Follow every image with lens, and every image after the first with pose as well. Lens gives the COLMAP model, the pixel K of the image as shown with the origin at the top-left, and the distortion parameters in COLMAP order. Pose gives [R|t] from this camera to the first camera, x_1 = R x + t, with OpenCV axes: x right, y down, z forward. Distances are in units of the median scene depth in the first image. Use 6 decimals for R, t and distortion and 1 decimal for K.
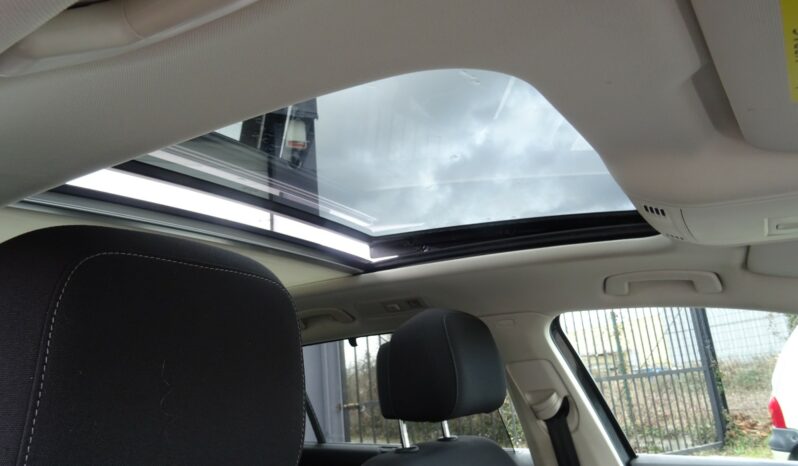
lens RADIAL K [[571.5, 0, 404.9], [0, 571.5, 232.5], [0, 0, 1]] dist [0.004196, -0.009531]
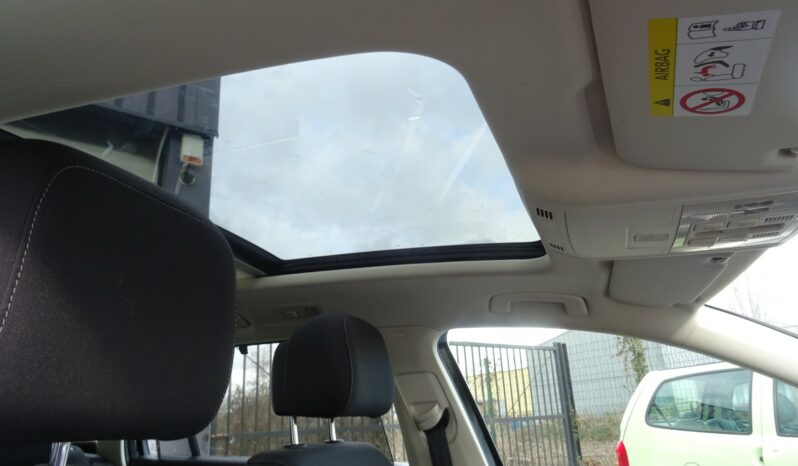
lens RADIAL K [[571.5, 0, 406.5], [0, 571.5, 232.2], [0, 0, 1]] dist [0.004196, -0.009531]
pose [[0.975626, 0.105825, 0.192239, -0.027095], [-0.091579, 0.992452, -0.081561, 0.044403], [-0.199419, 0.061968, 0.977953, -0.043318]]
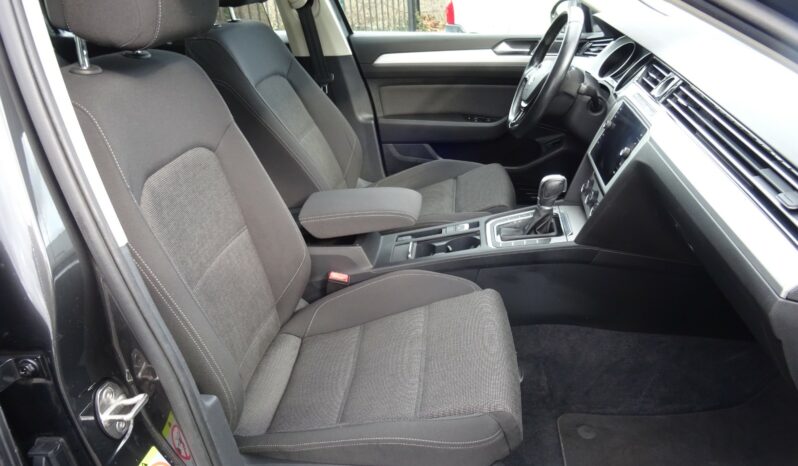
lens RADIAL K [[571.5, 0, 400.6], [0, 571.5, 230.2], [0, 0, 1]] dist [0.004196, -0.009531]
pose [[0.897064, -0.158263, 0.412588, -0.178399], [-0.127942, 0.800661, 0.585297, -0.092563], [-0.422974, -0.577836, 0.697996, -0.391290]]
